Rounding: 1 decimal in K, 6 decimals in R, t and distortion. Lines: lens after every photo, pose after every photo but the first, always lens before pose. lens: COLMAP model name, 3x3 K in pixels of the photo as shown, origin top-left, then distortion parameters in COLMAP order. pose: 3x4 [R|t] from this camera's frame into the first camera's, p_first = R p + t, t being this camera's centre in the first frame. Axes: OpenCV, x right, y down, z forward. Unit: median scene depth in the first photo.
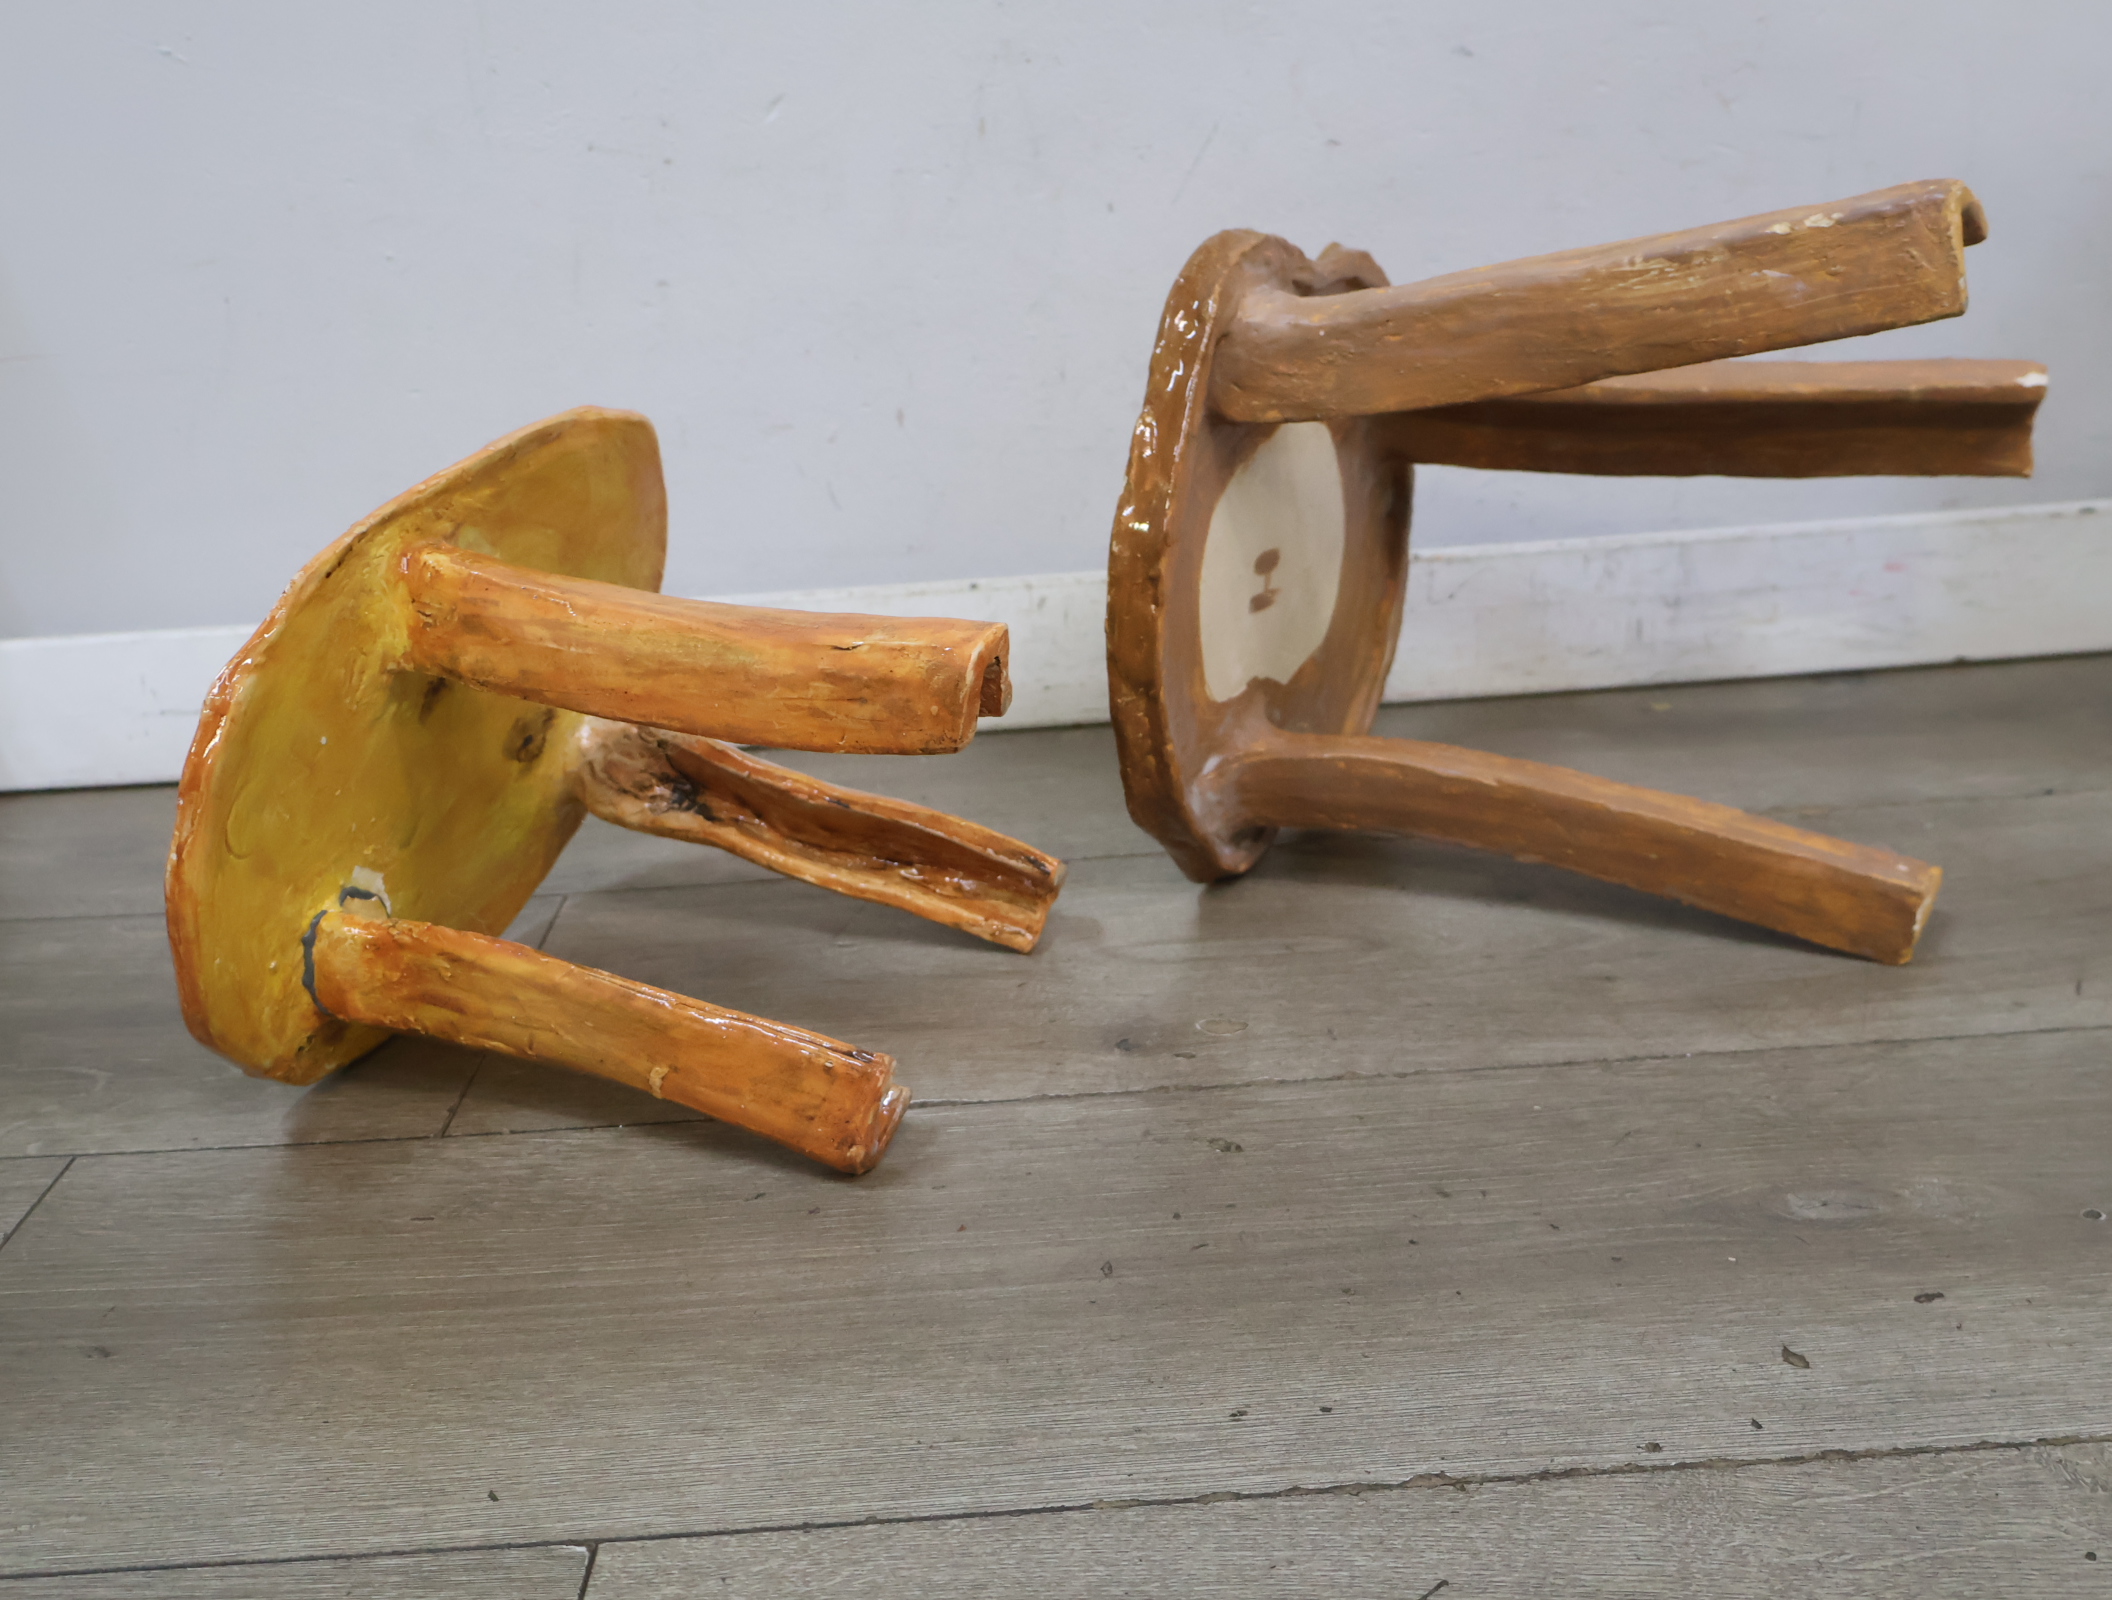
lens RADIAL K [[2205.1, 0, 1044.8], [0, 2205.1, 827.5], [0, 0, 1]] dist [0.014293, 0.000000]
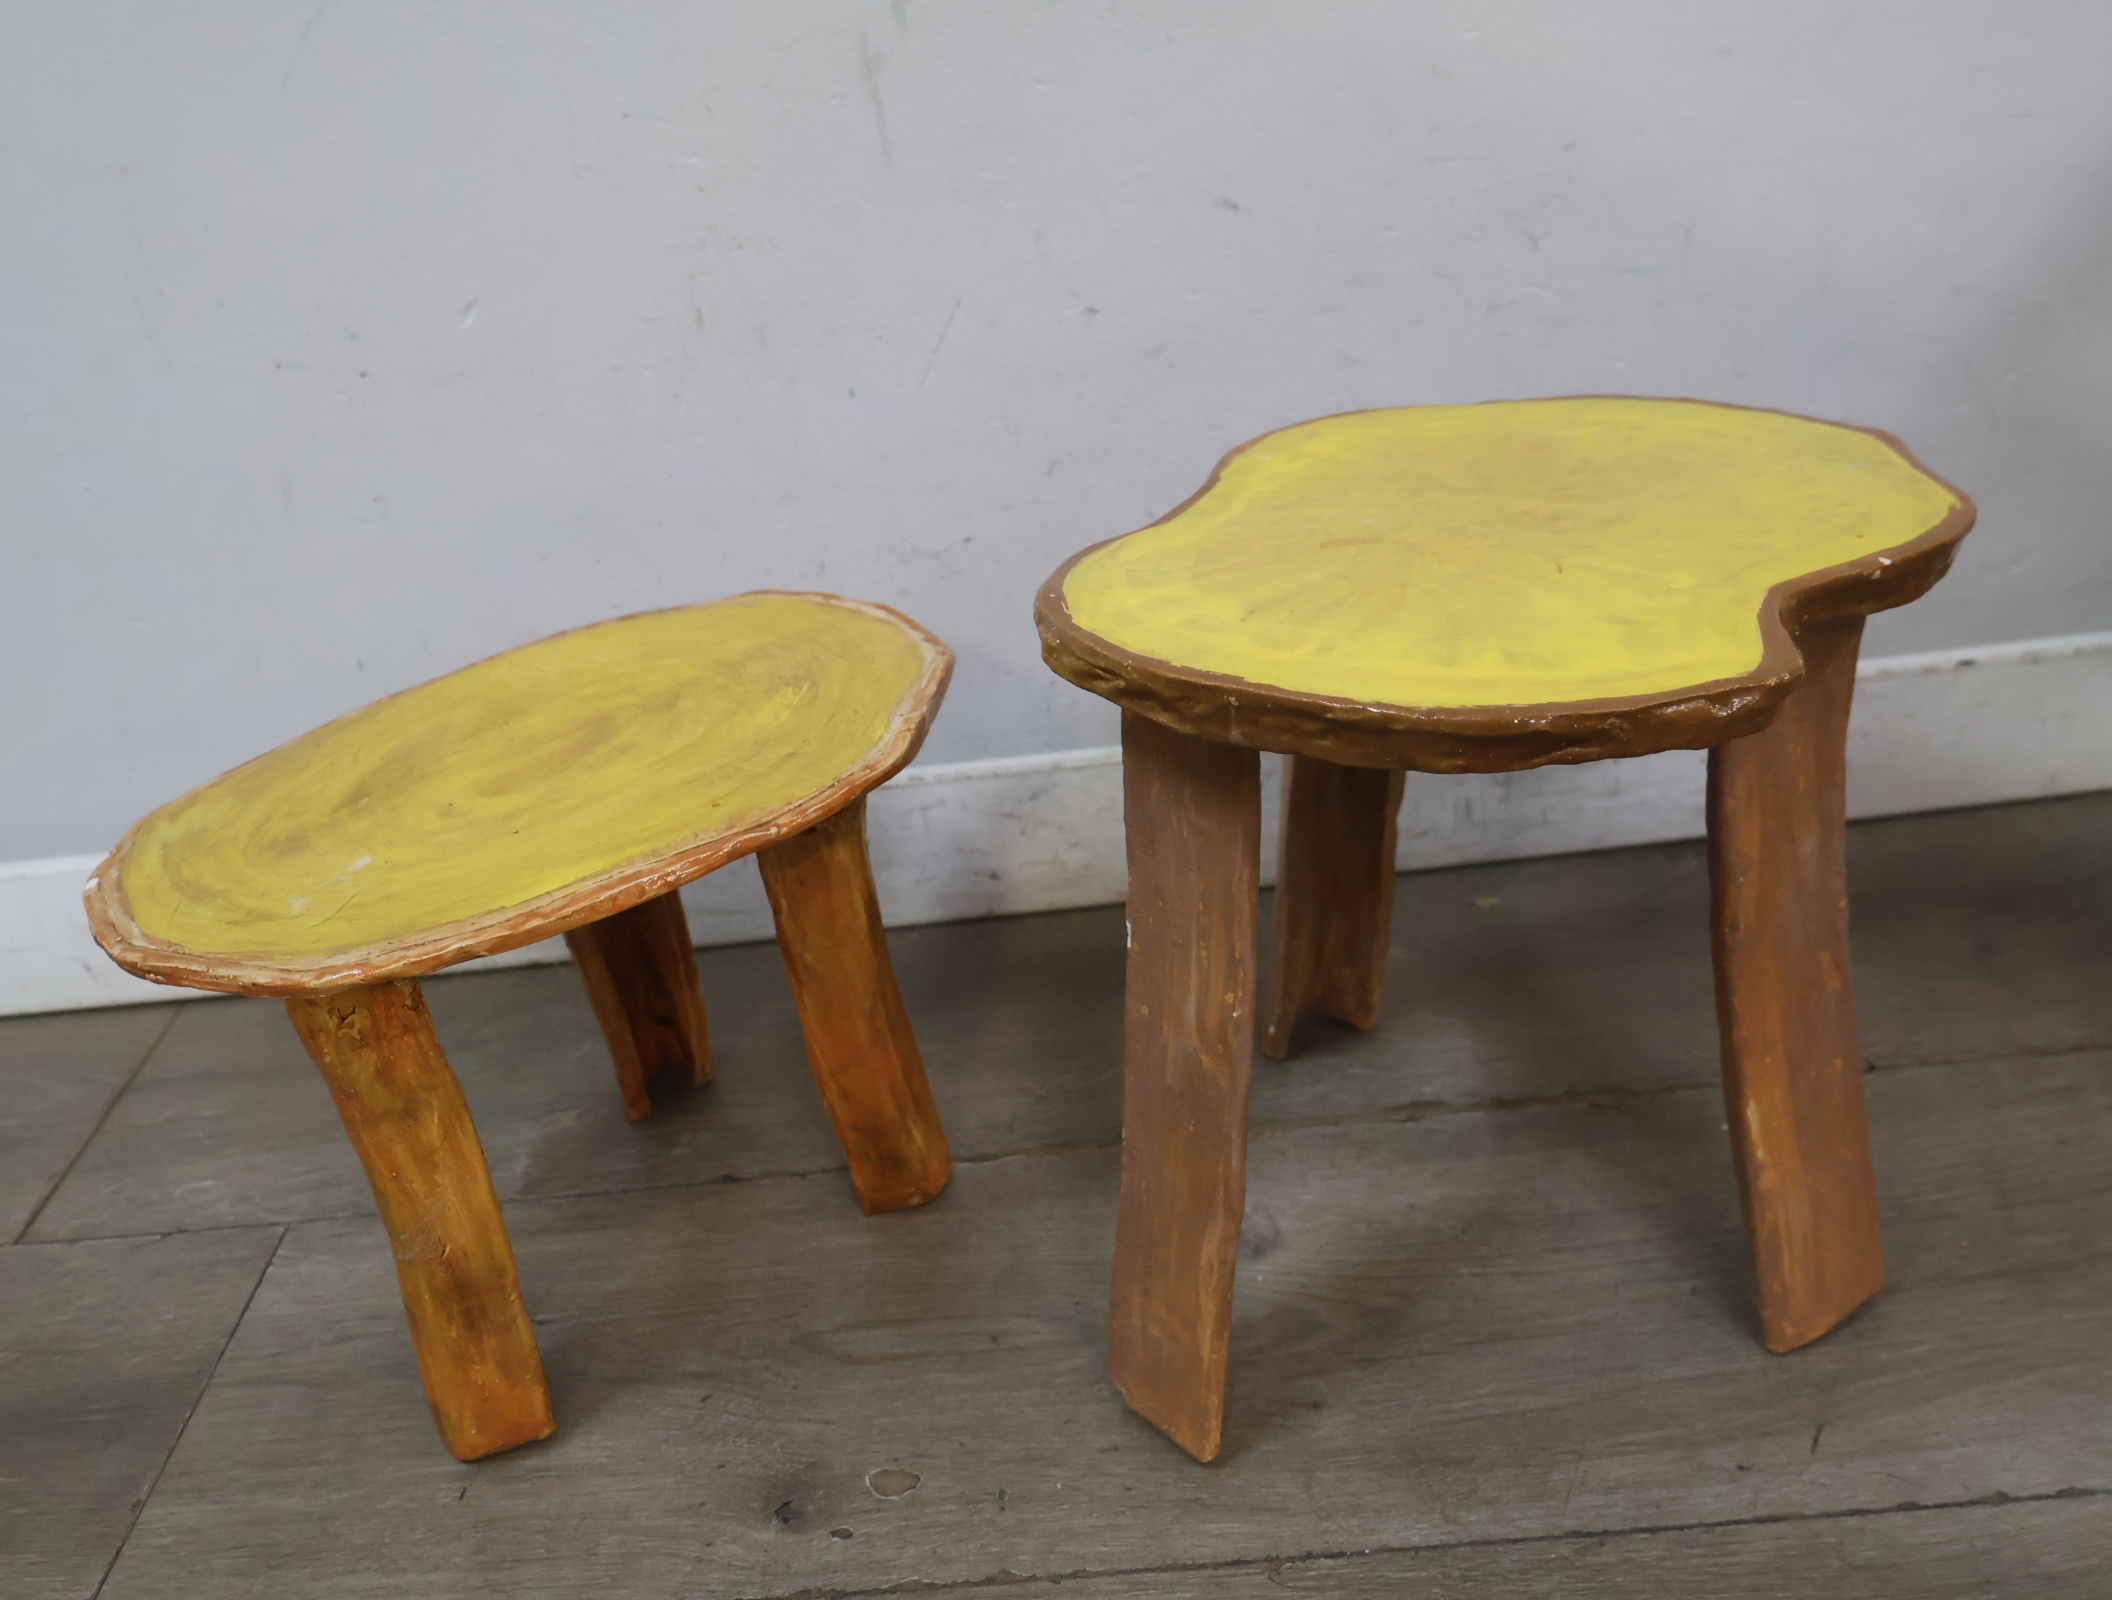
lens RADIAL K [[2205.1, 0, 1056.6], [0, 2205.1, 800.4], [0, 0, 1]] dist [0.014293, 0.000000]
pose [[0.996626, -0.044031, -0.069268, 0.250050], [0.053469, 0.988578, 0.140905, -0.355086], [0.062273, -0.144134, 0.987597, 0.135569]]
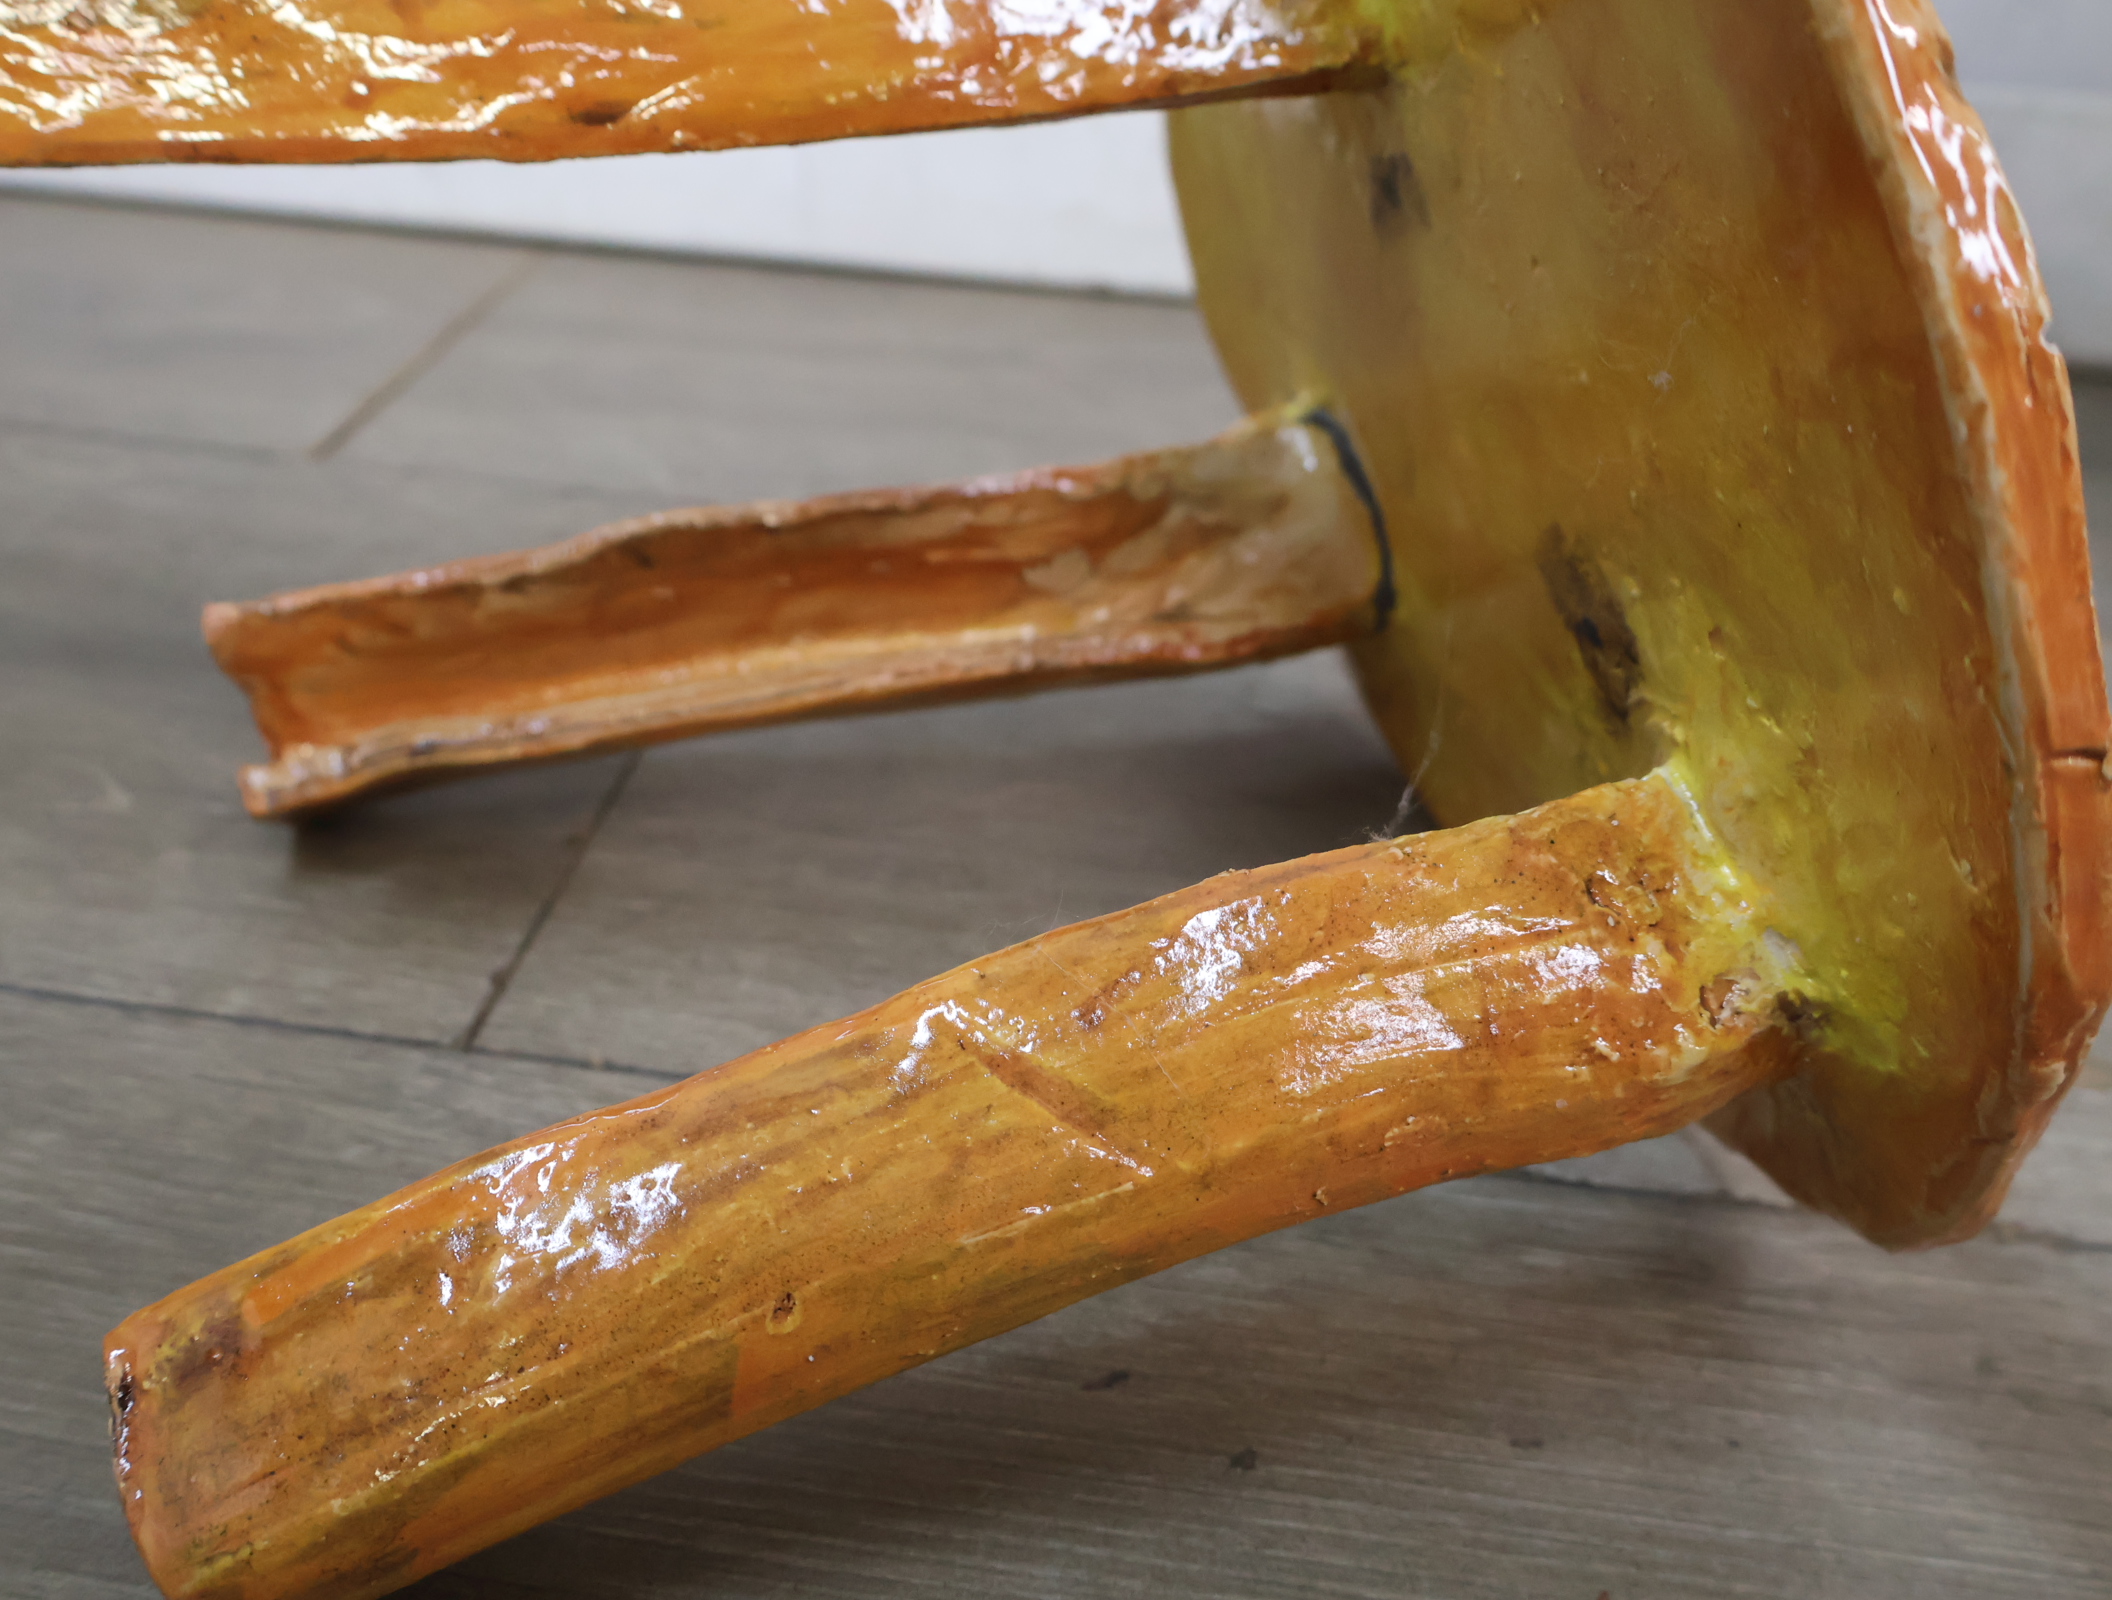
lens RADIAL K [[2205.1, 0, 1039.7], [0, 2205.1, 846.4], [0, 0, 1]] dist [0.014293, 0.000000]
pose [[0.983711, 0.168500, -0.062612, -0.131318], [-0.150723, 0.962978, 0.223510, -0.032807], [0.097956, -0.210432, 0.972689, 0.572713]]
